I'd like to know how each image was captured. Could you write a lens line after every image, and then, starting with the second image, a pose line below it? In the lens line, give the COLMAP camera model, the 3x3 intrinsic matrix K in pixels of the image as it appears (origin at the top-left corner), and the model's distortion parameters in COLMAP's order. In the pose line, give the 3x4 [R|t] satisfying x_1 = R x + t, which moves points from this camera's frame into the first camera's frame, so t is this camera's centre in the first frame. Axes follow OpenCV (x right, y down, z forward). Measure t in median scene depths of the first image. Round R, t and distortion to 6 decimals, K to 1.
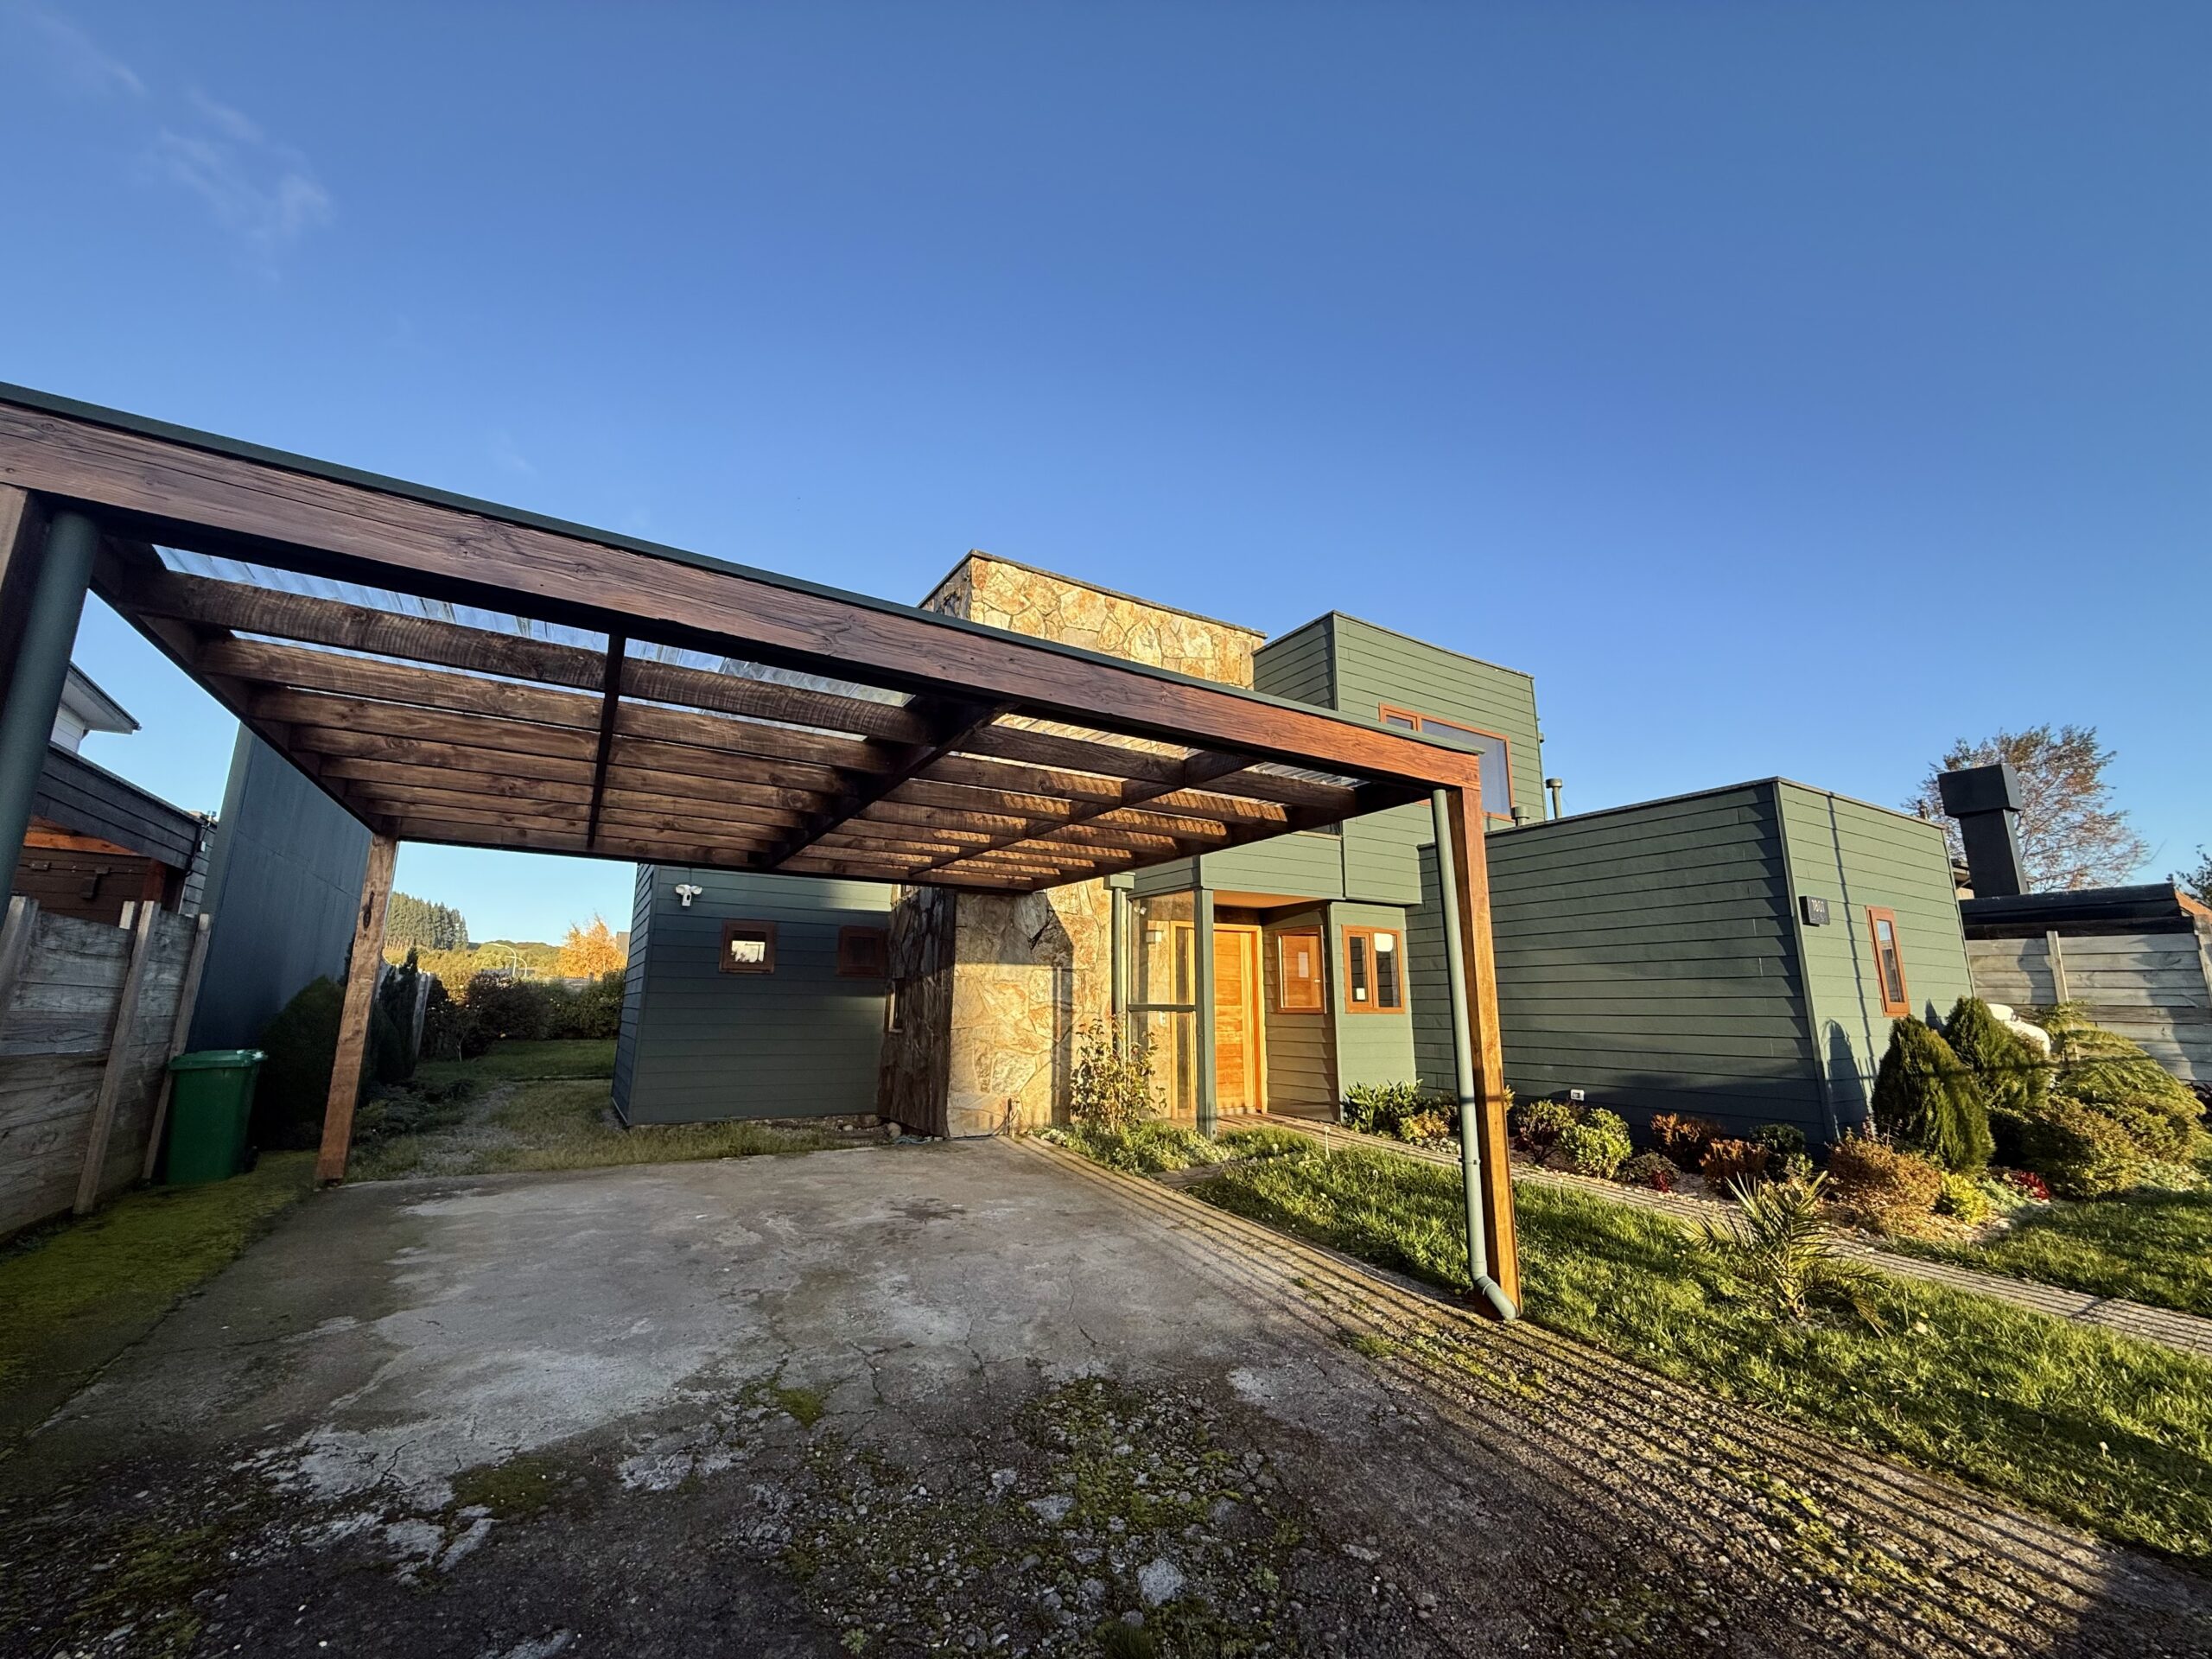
lens RADIAL K [[880.1, 0, 1099.3], [0, 880.1, 836.3], [0, 0, 1]] dist [0.000751, -0.000636]
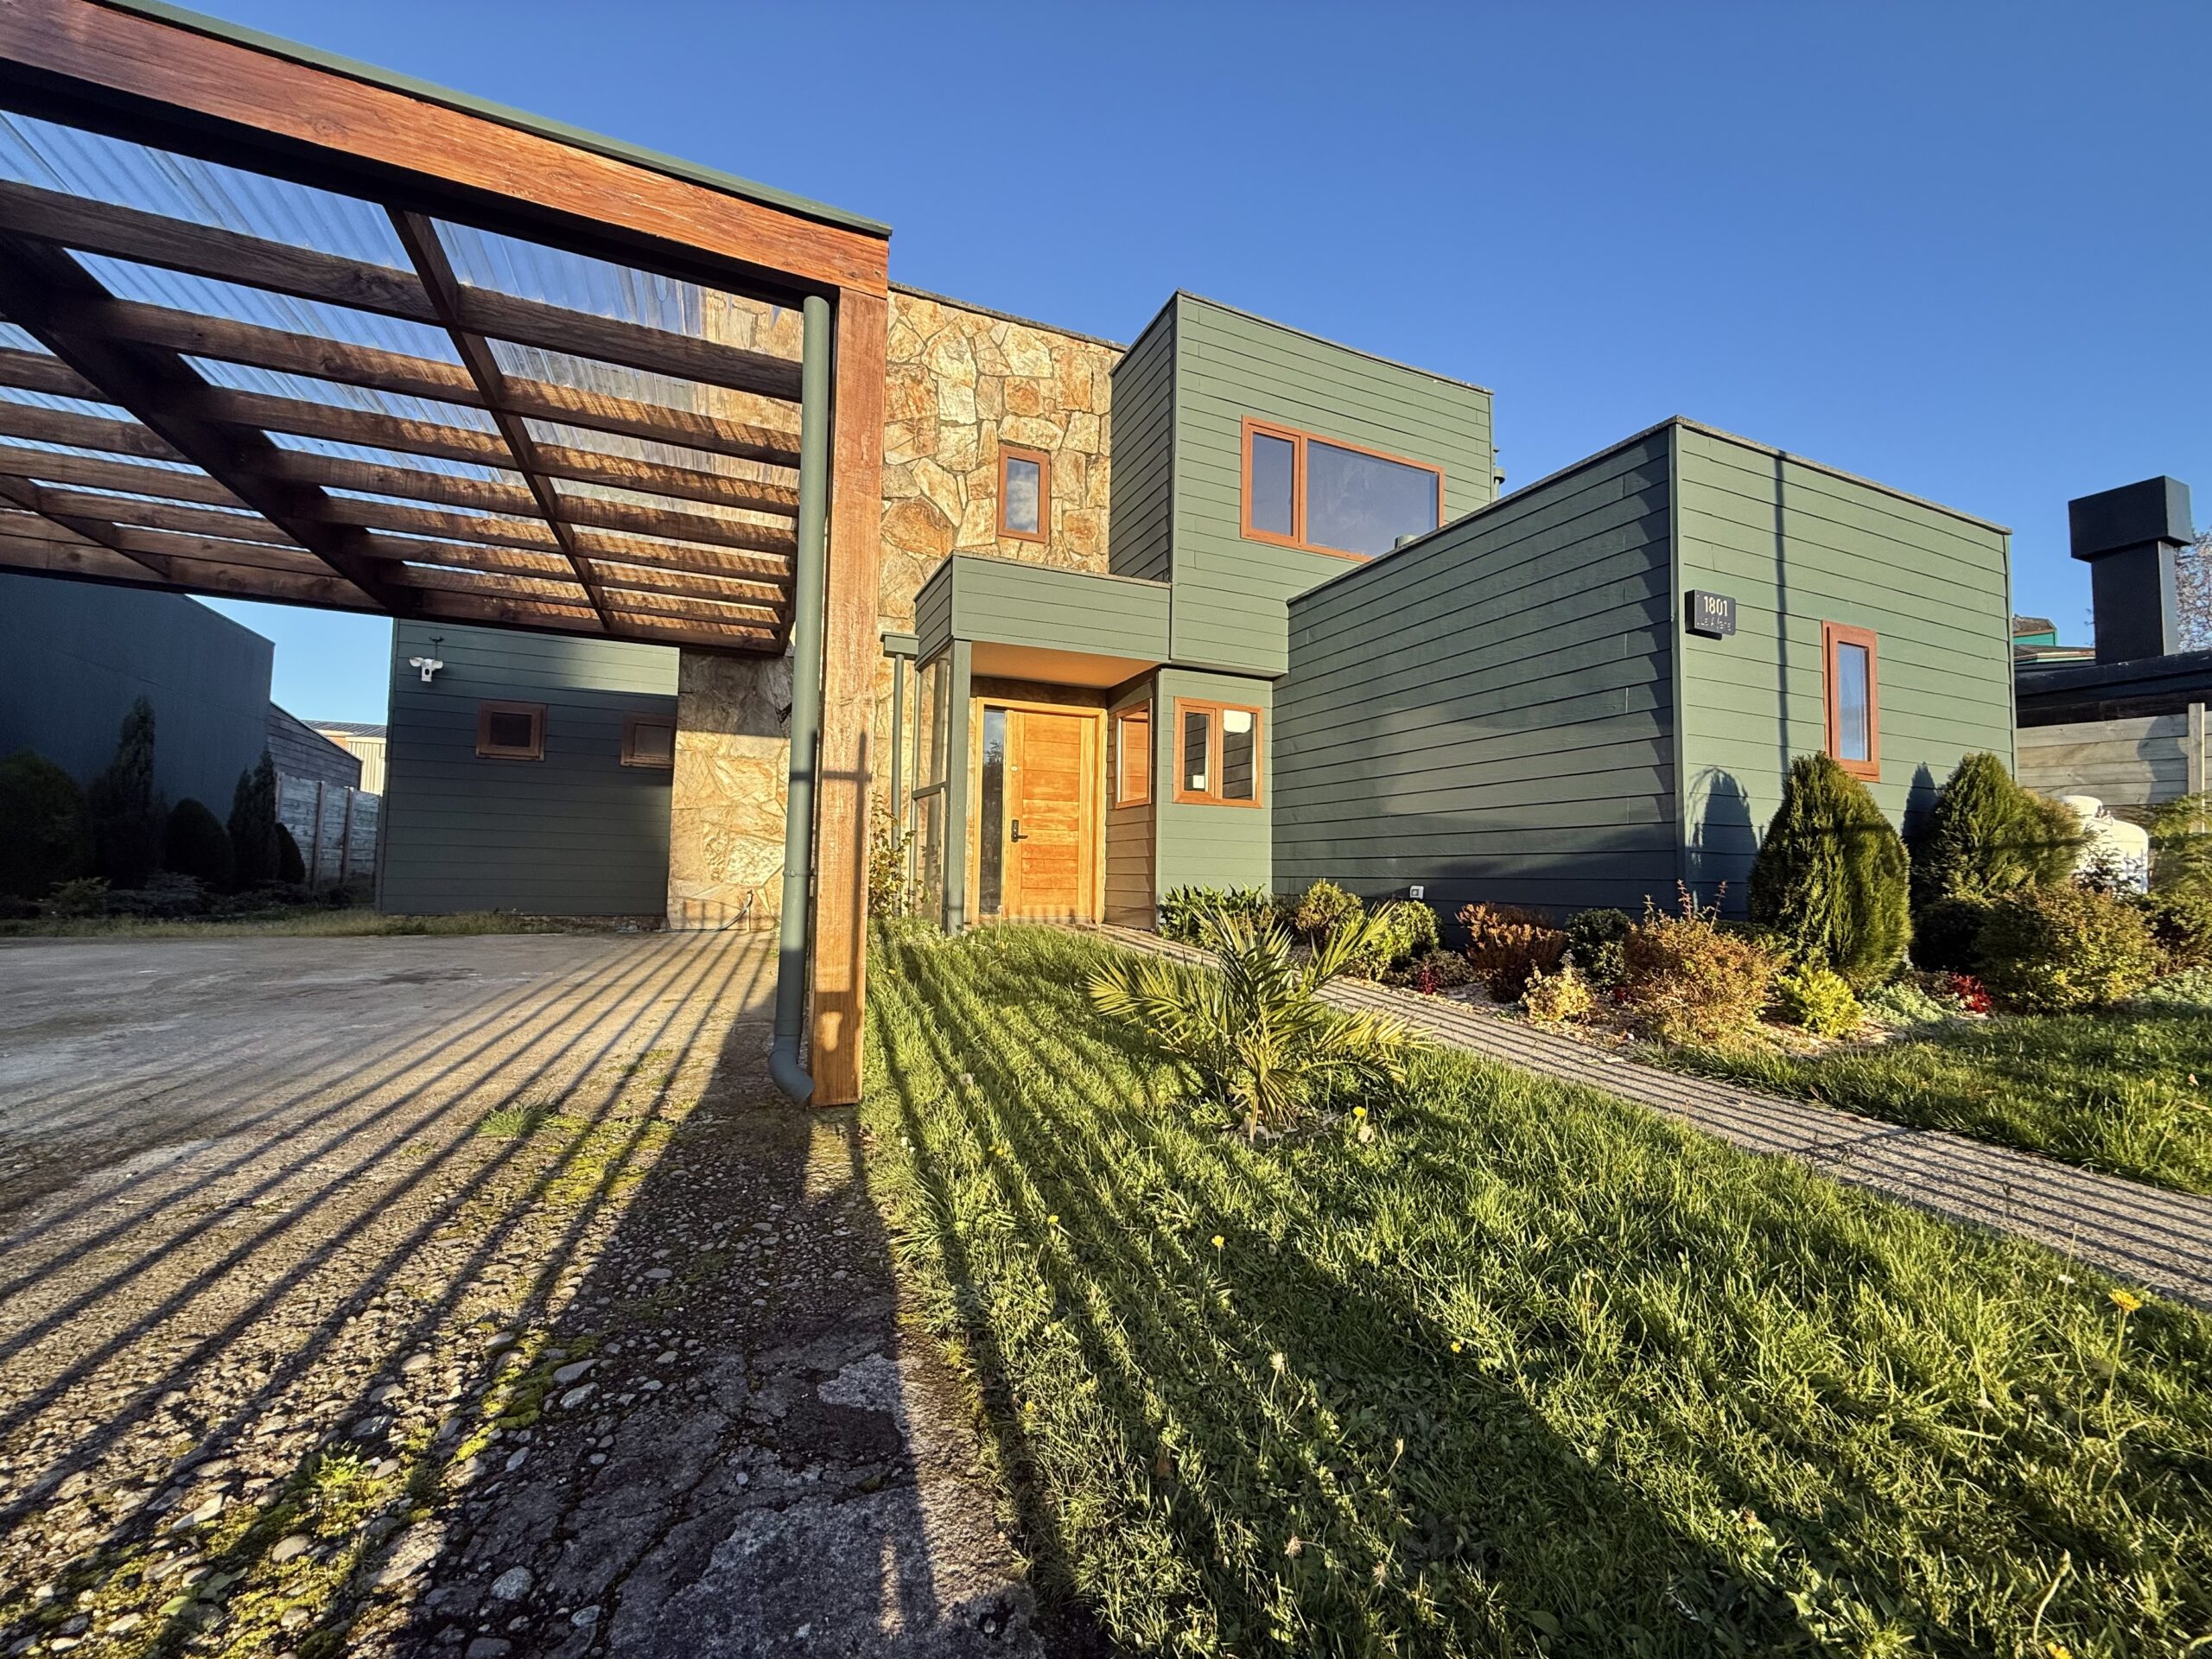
lens RADIAL K [[880.1, 0, 1101.0], [0, 880.1, 831.5], [0, 0, 1]] dist [0.000751, -0.000636]
pose [[0.991550, 0.003833, -0.129669, 0.367301], [0.014478, 0.990049, 0.139976, 0.127588], [0.128915, -0.140671, 0.981628, 0.203855]]
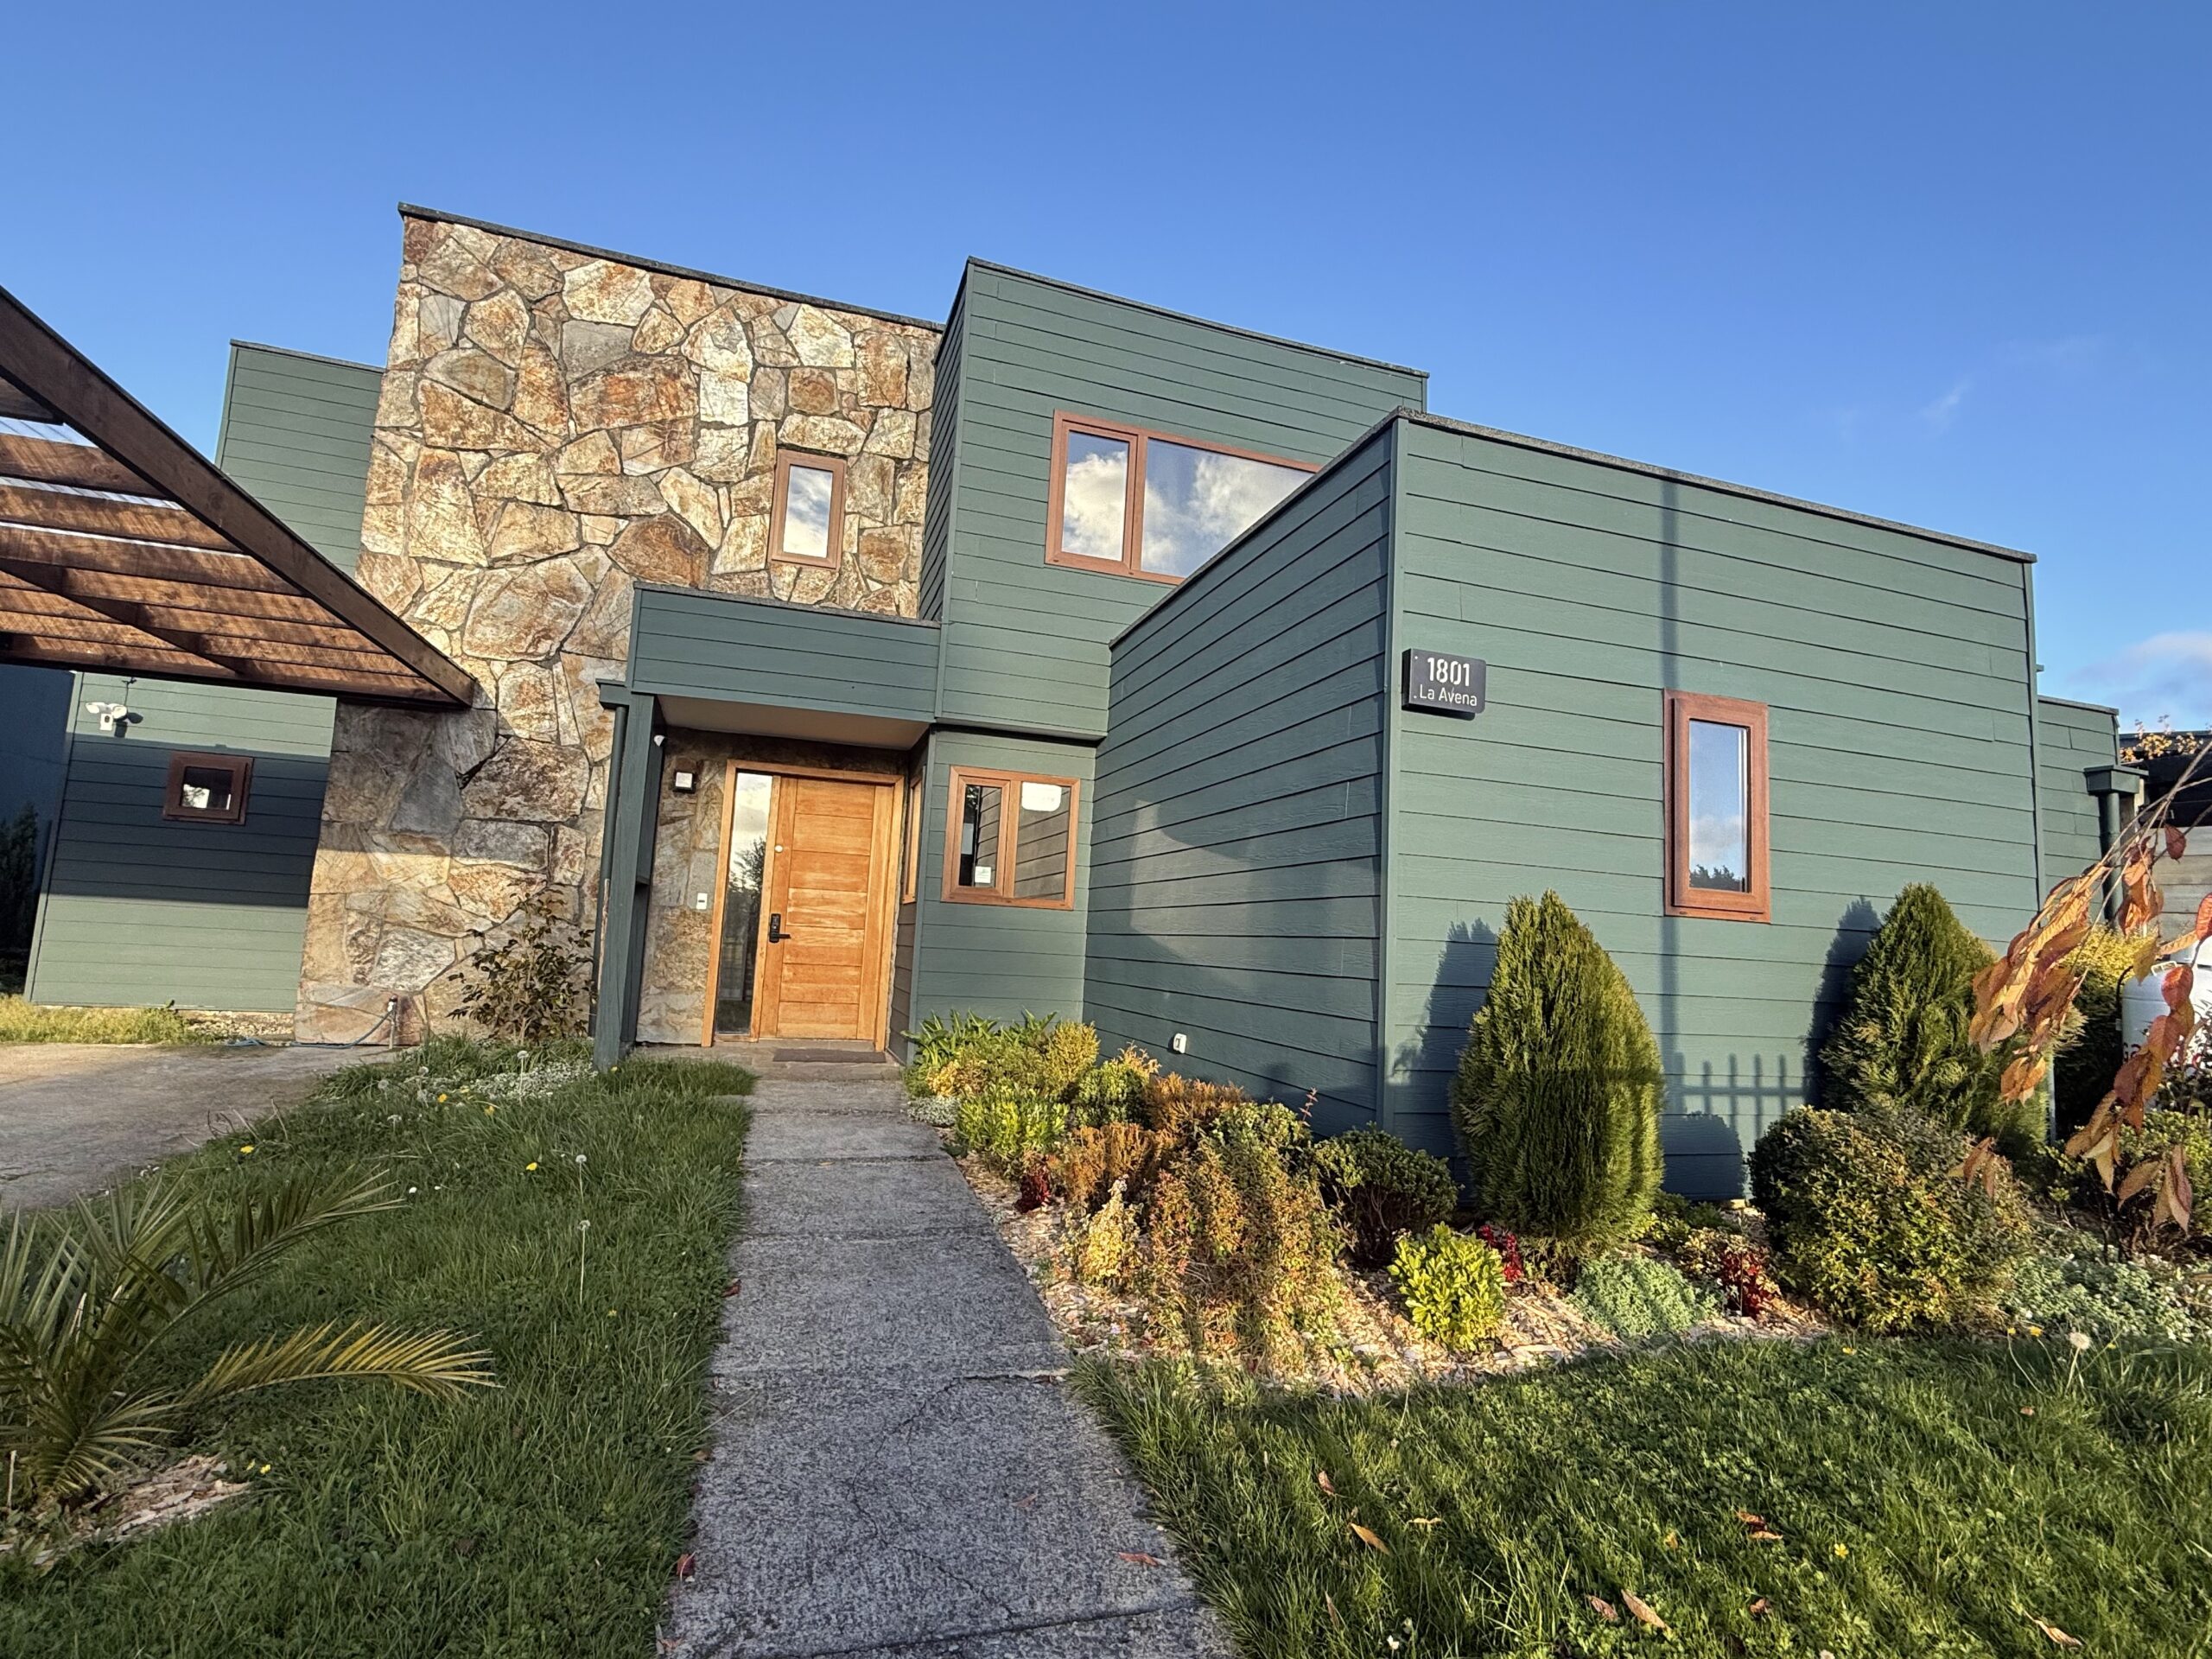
lens RADIAL K [[1056.4, 0, 1106.0], [0, 1056.4, 833.4], [0, 0, 1]] dist [0.002675, 0.000800]
pose [[0.972619, 0.019867, -0.231555, 0.655933], [-0.000855, 0.996639, 0.081918, 0.102215], [0.232404, -0.079477, 0.969367, 0.334126]]
